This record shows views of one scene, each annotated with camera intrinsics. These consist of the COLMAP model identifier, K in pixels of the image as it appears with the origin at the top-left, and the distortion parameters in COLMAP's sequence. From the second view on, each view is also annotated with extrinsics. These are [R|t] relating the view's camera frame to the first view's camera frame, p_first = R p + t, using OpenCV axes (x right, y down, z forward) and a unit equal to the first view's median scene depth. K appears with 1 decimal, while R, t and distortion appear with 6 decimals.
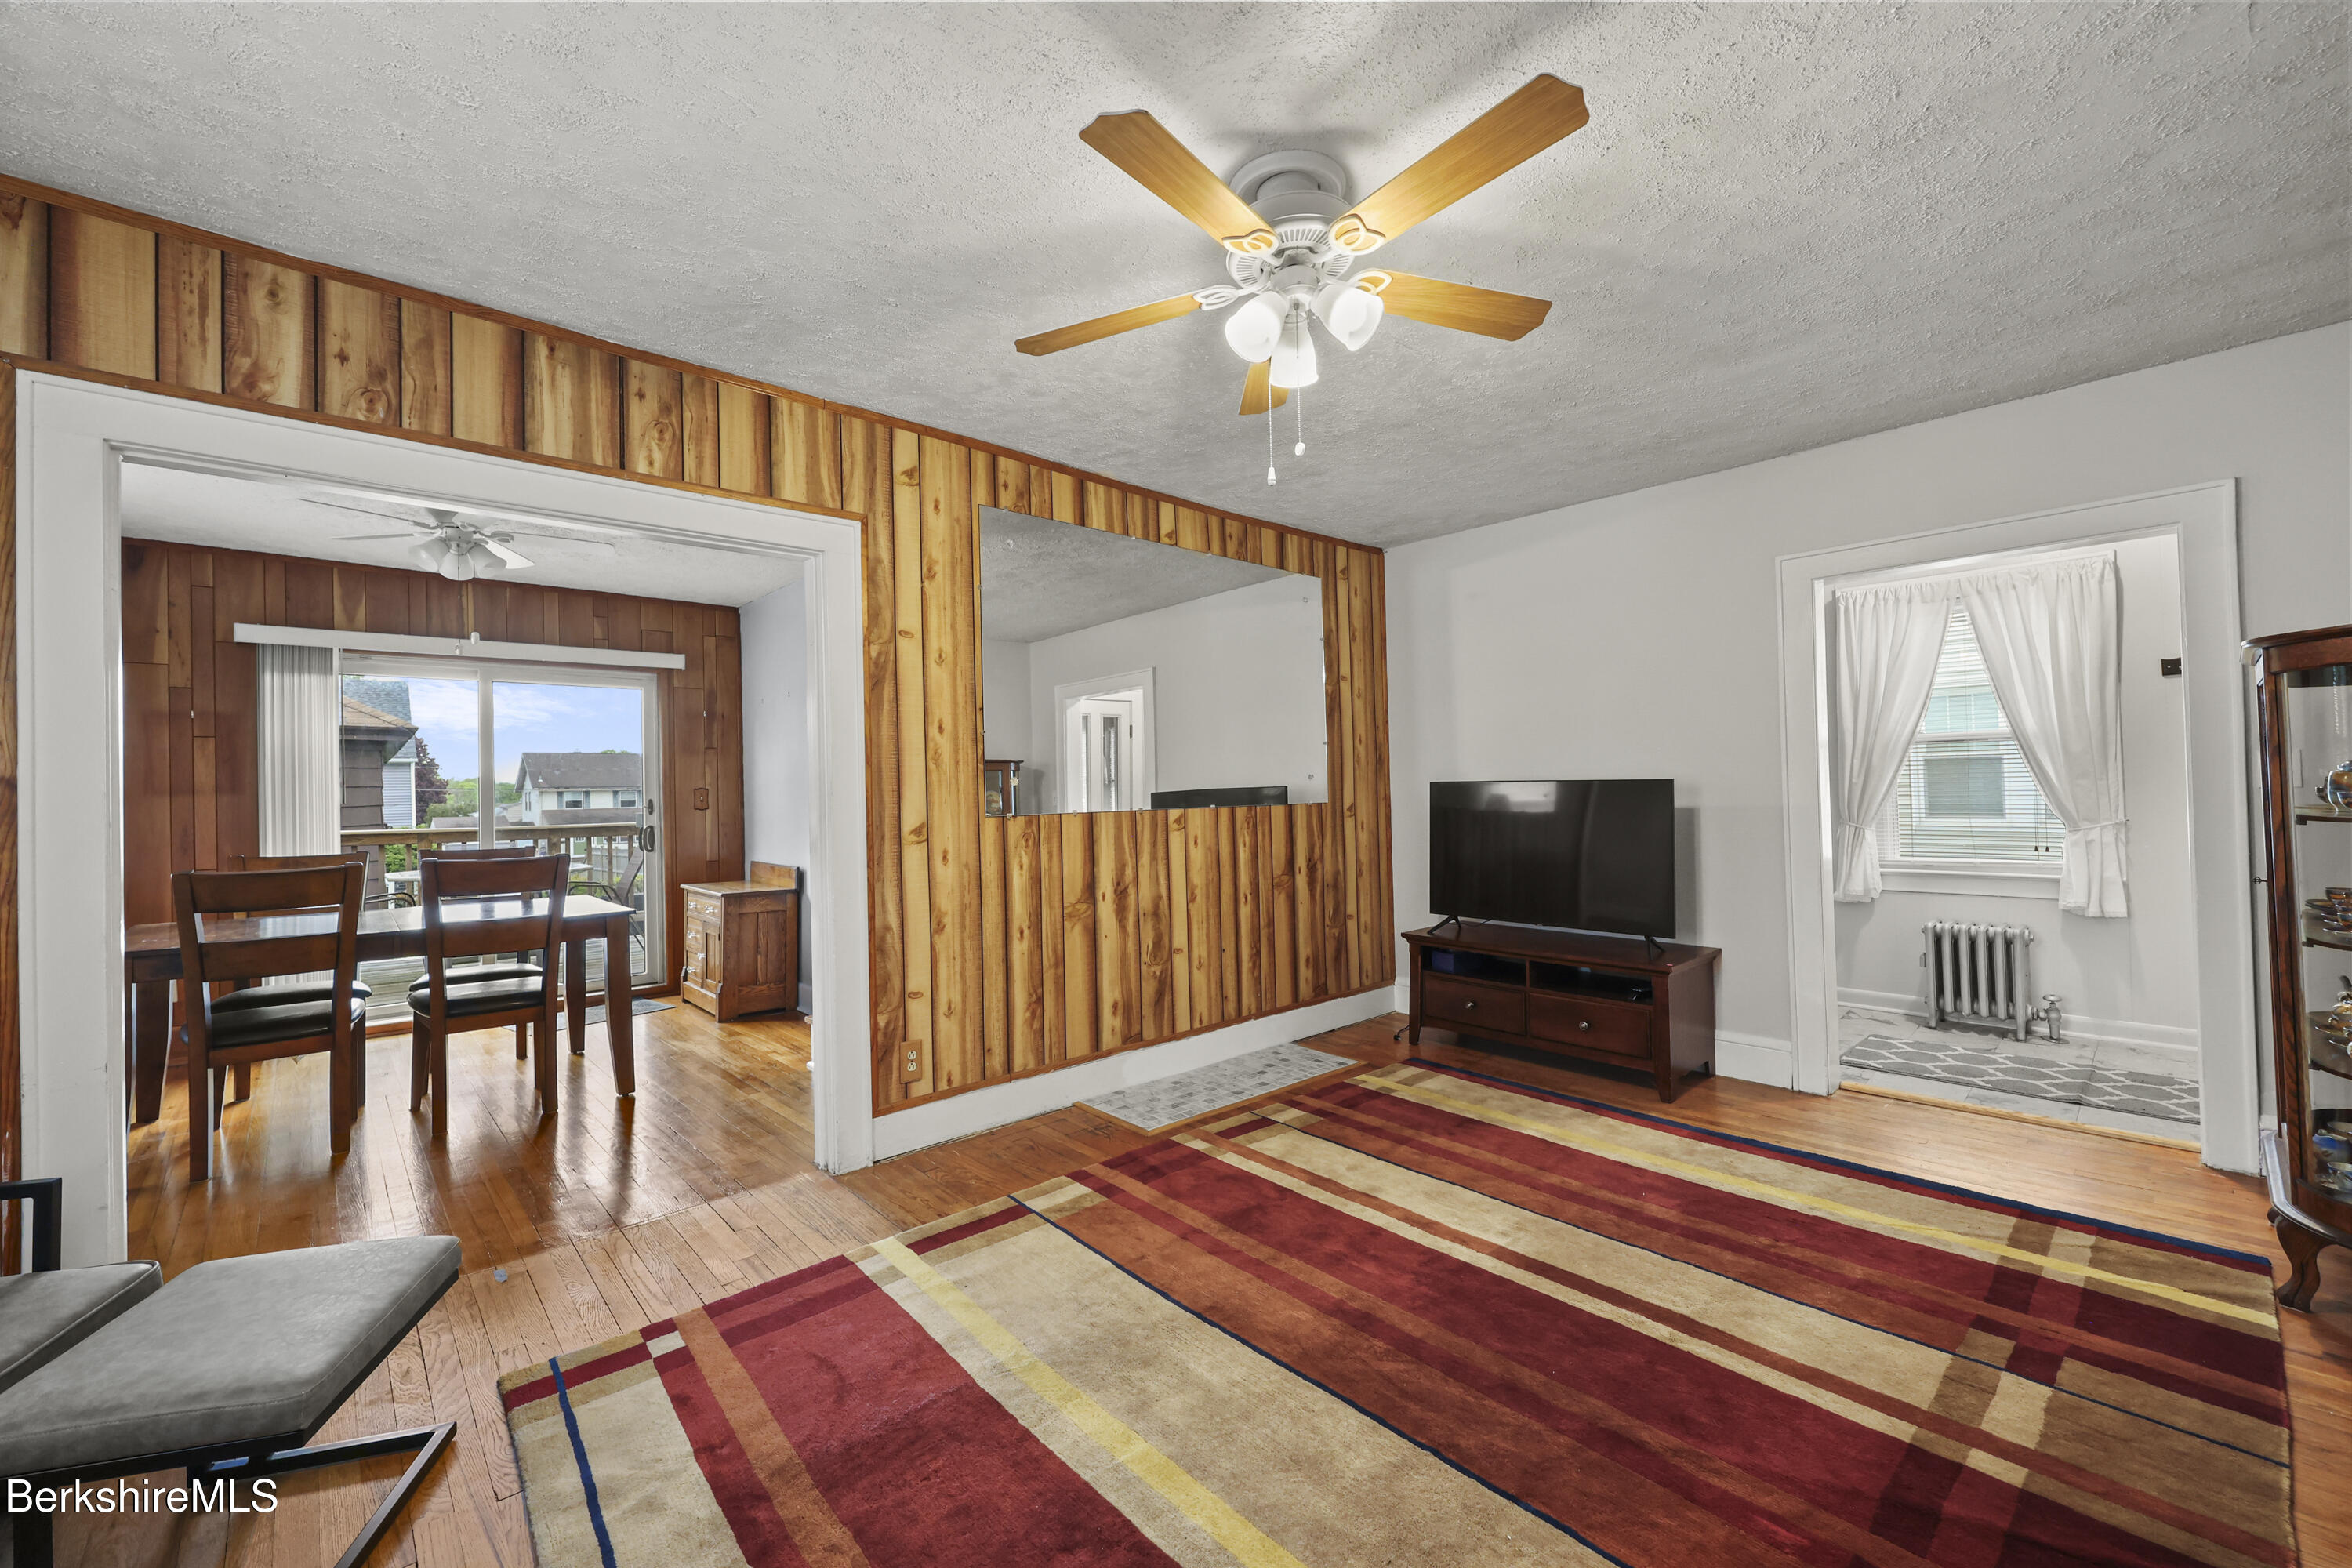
lens RADIAL K [[941.7, 0, 1182.7], [0, 941.7, 780.0], [0, 0, 1]] dist [-0.001831, -0.000107]
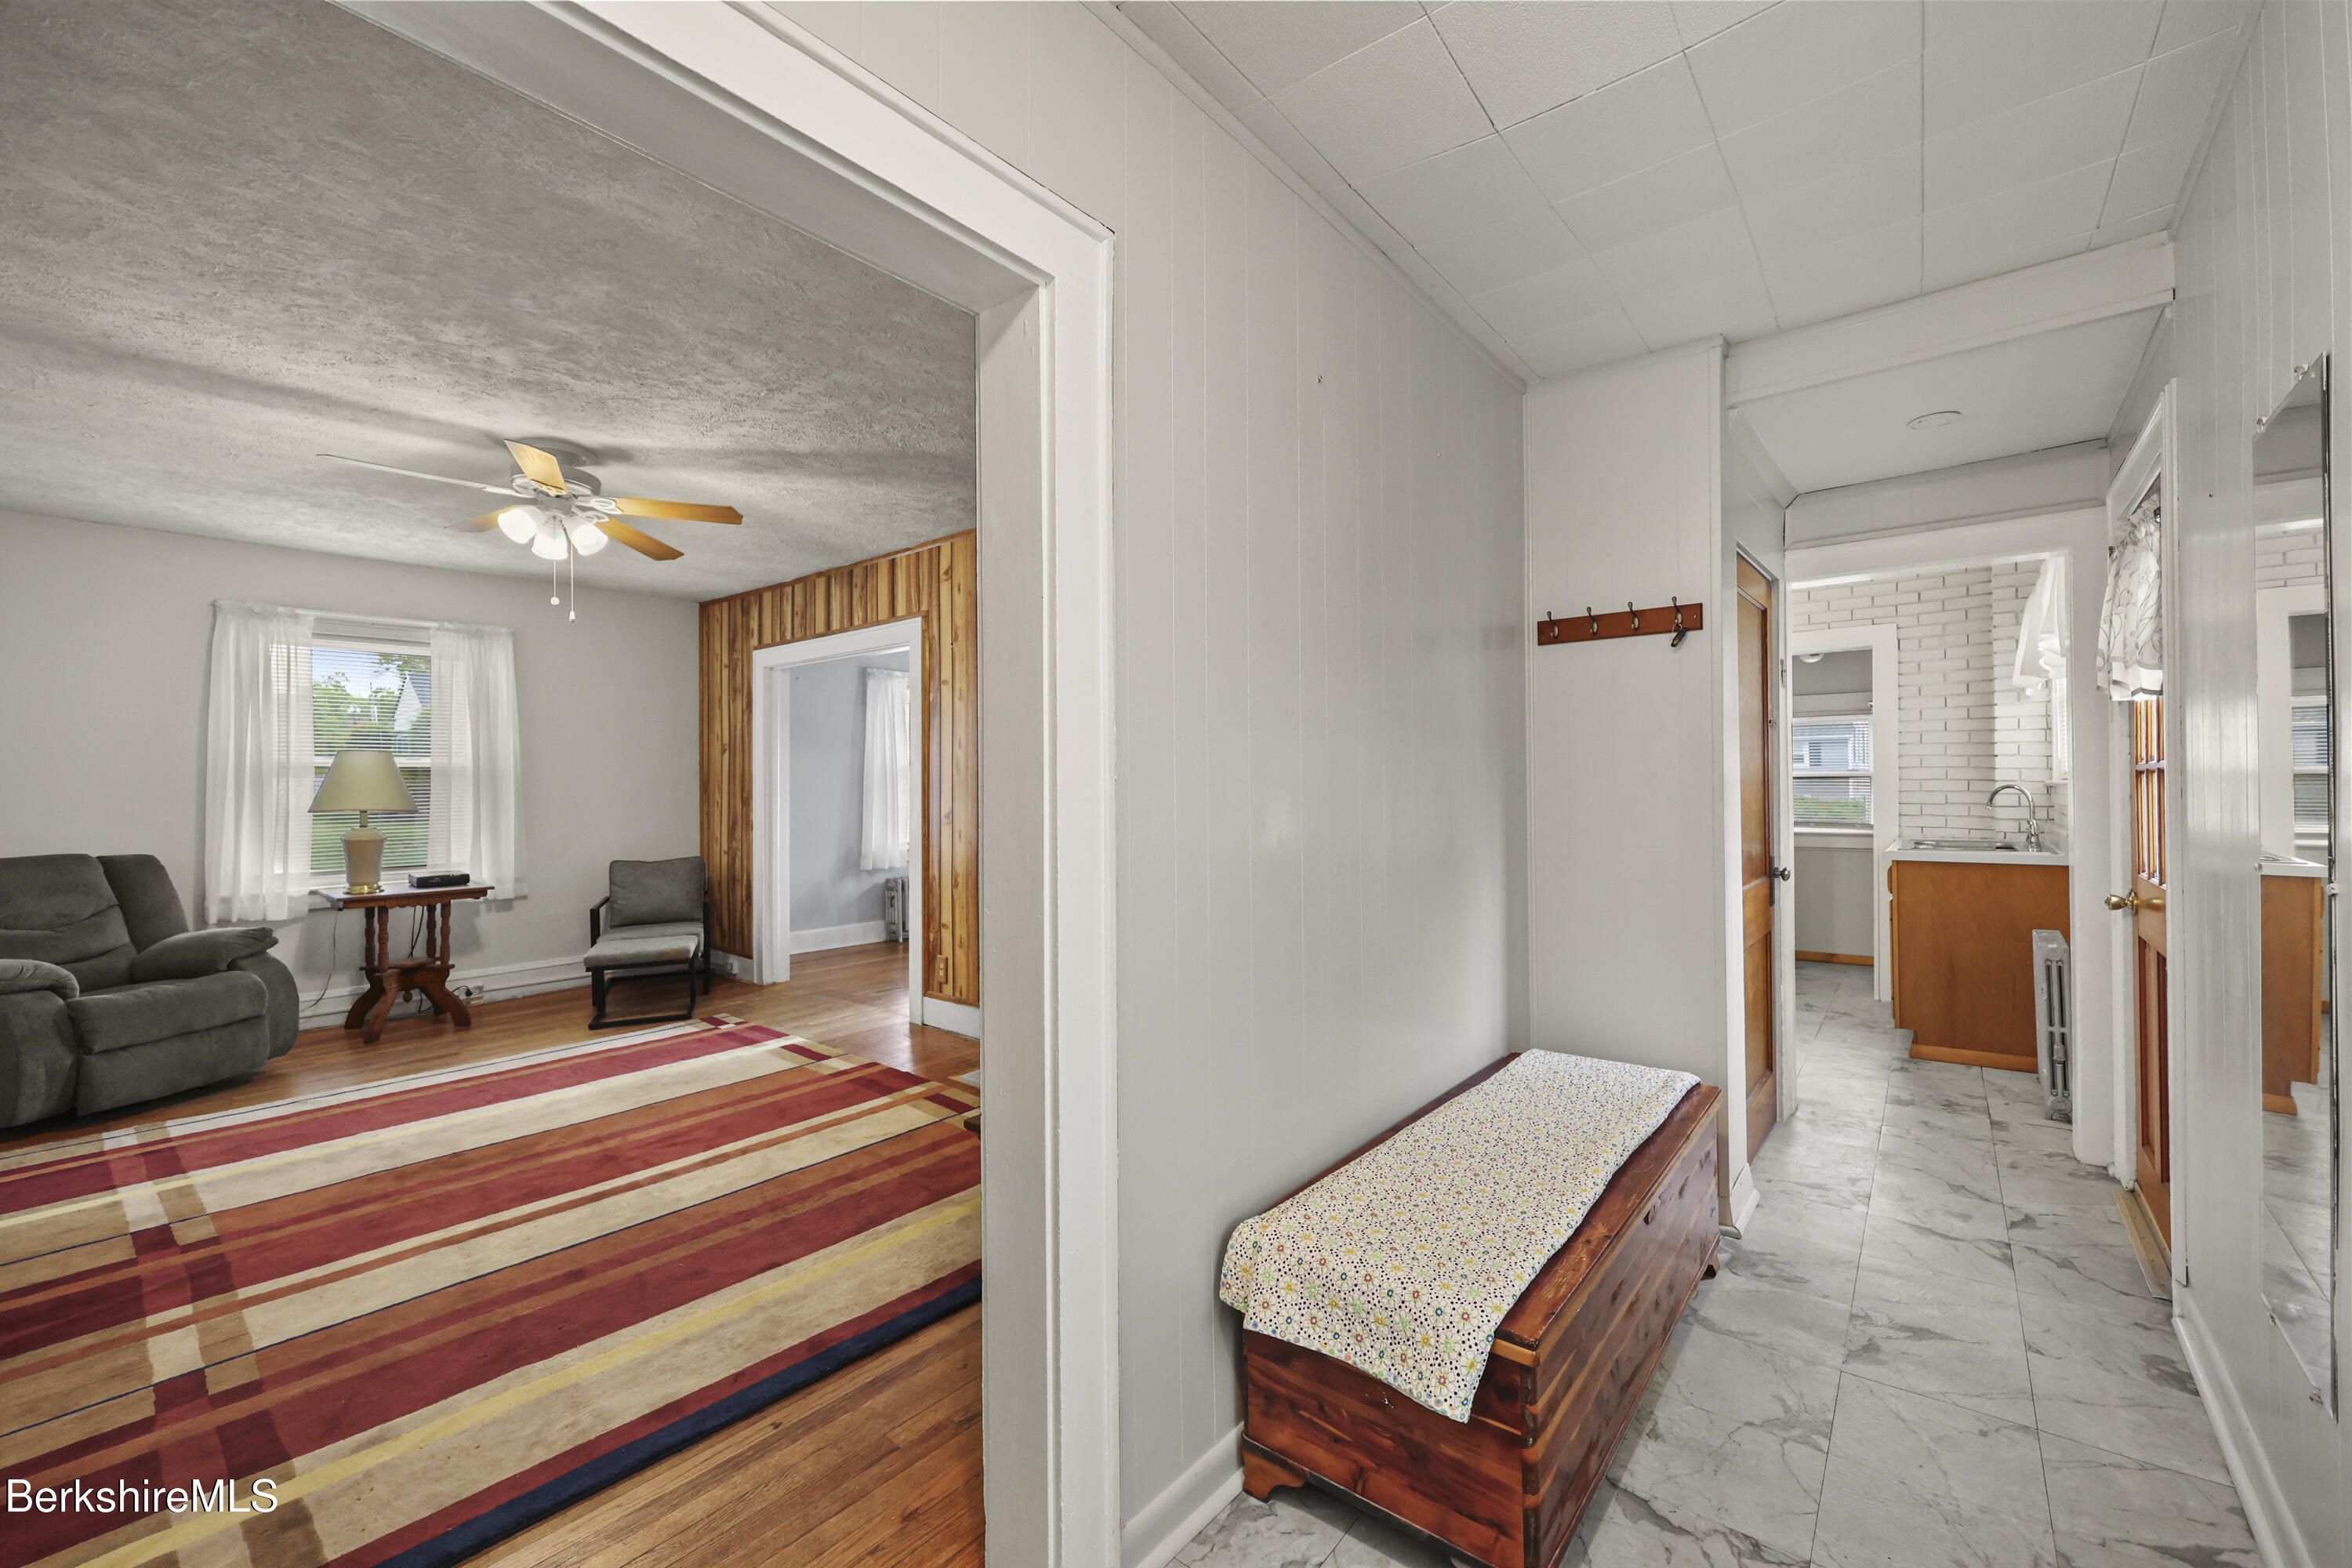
lens RADIAL K [[941.7, 0, 1185.3], [0, 941.7, 778.6], [0, 0, 1]] dist [-0.001831, -0.000107]
pose [[0.138612, 0.016384, -0.990211, 1.192820], [0.017161, 0.999673, 0.018943, -0.025075], [0.990198, -0.019619, 0.138286, 1.133115]]
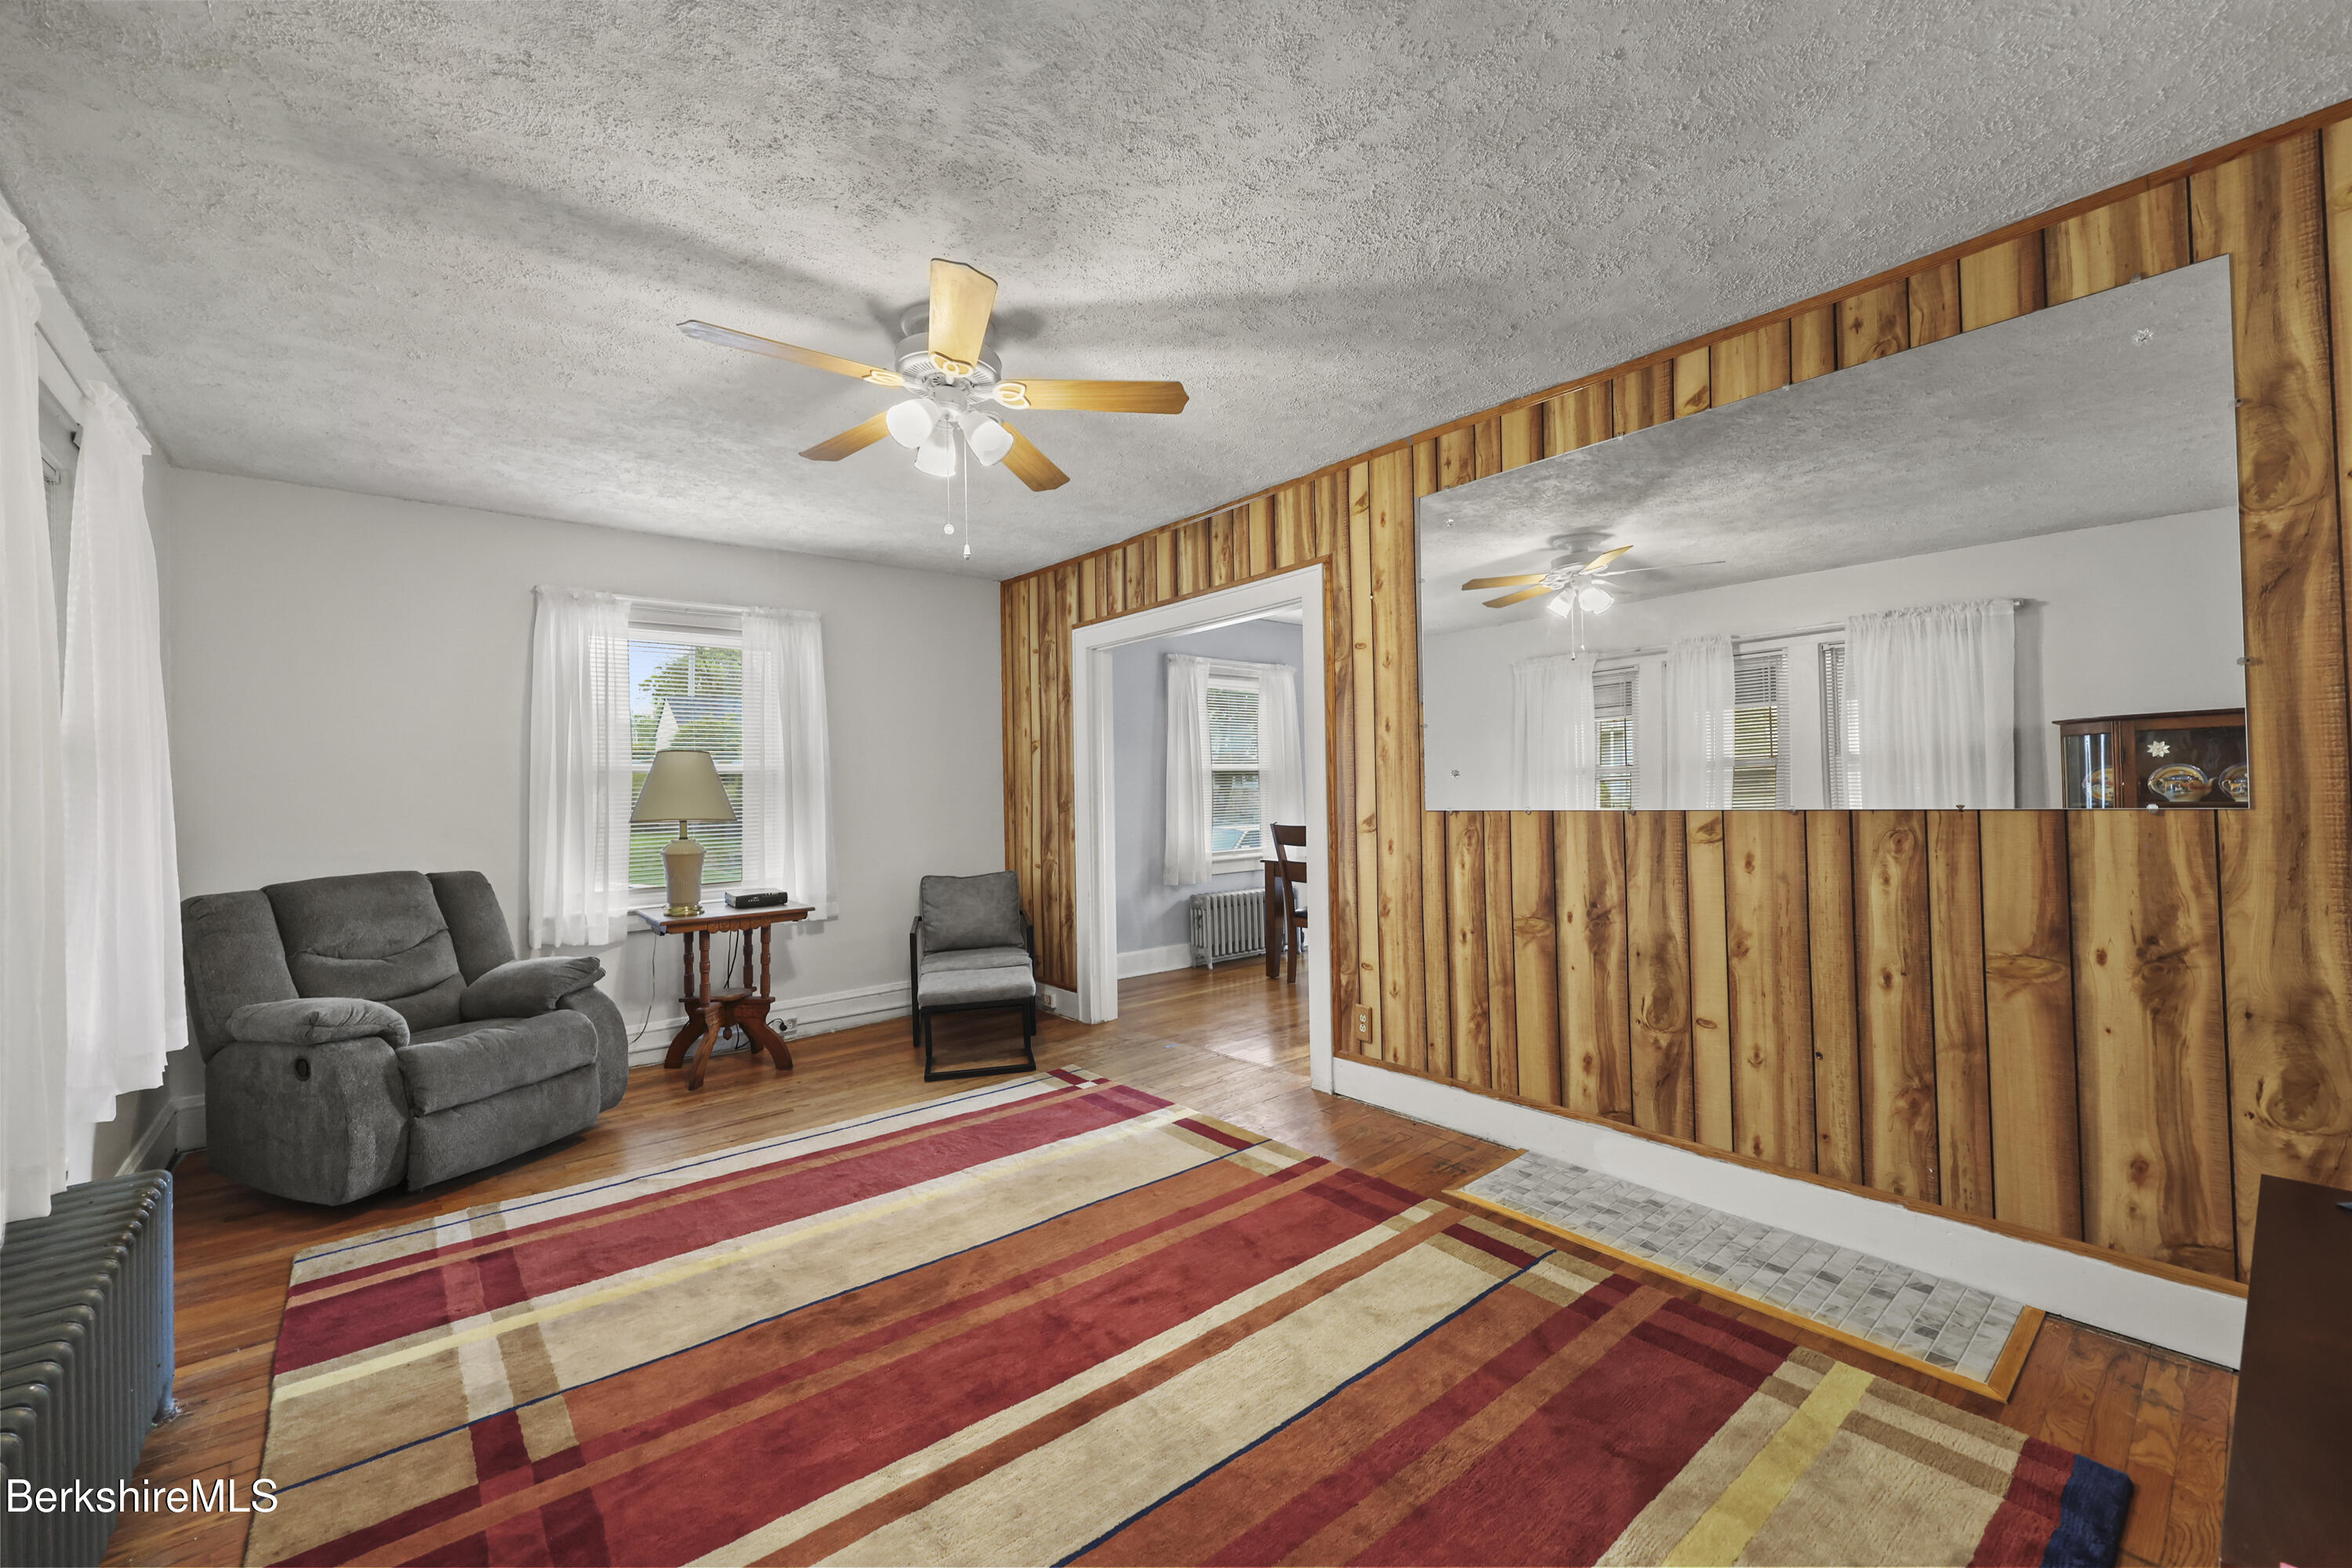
lens RADIAL K [[941.7, 0, 1183.6], [0, 941.7, 778.4], [0, 0, 1]] dist [-0.001831, -0.000107]
pose [[-0.042994, 0.008303, -0.999041, 0.819198], [0.035188, 0.999358, 0.006791, -0.011560], [0.998455, -0.034863, -0.043259, 0.807877]]
